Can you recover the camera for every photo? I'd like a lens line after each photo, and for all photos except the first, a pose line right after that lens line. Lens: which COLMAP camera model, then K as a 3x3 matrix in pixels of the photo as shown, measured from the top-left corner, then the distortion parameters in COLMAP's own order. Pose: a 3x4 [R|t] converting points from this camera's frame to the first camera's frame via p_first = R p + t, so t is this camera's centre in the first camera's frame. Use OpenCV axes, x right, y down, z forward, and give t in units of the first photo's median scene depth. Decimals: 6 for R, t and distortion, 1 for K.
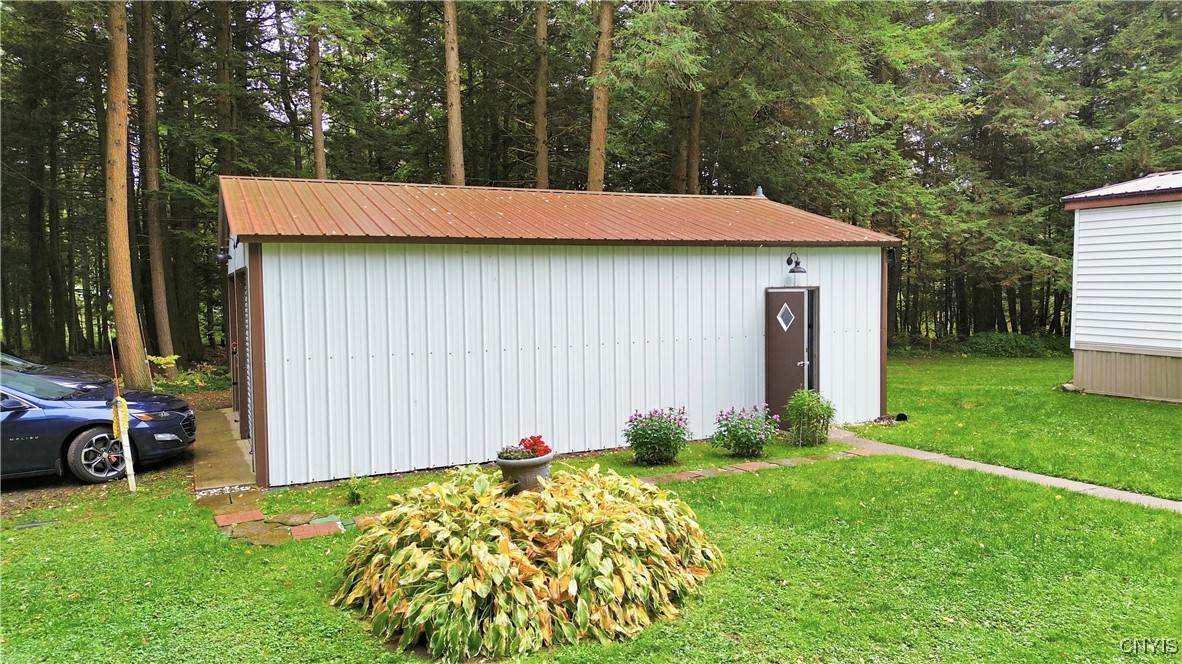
lens RADIAL K [[808.3, 0, 591.9], [0, 808.3, 333.7], [0, 0, 1]] dist [0.029947, -0.017679]
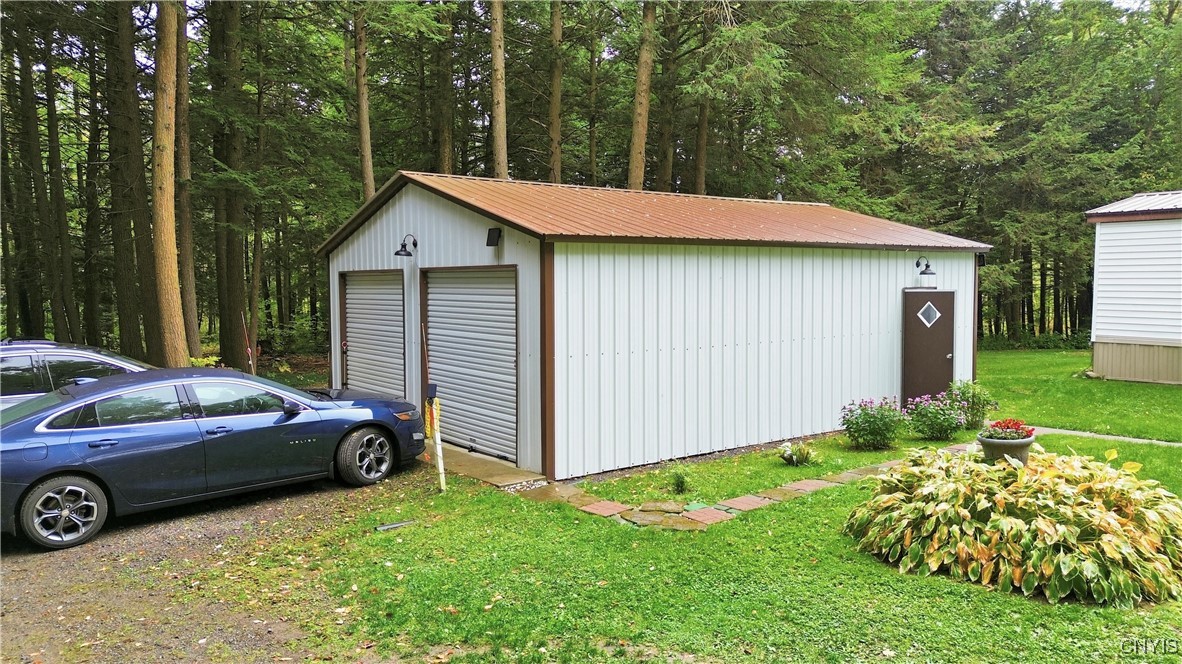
lens RADIAL K [[808.3, 0, 591.0], [0, 808.3, 327.4], [0, 0, 1]] dist [0.029947, -0.017679]
pose [[0.979656, -0.003354, 0.200656, -0.411620], [0.004371, 0.999980, -0.004627, 0.000376], [-0.200636, 0.005410, 0.979651, -0.002784]]
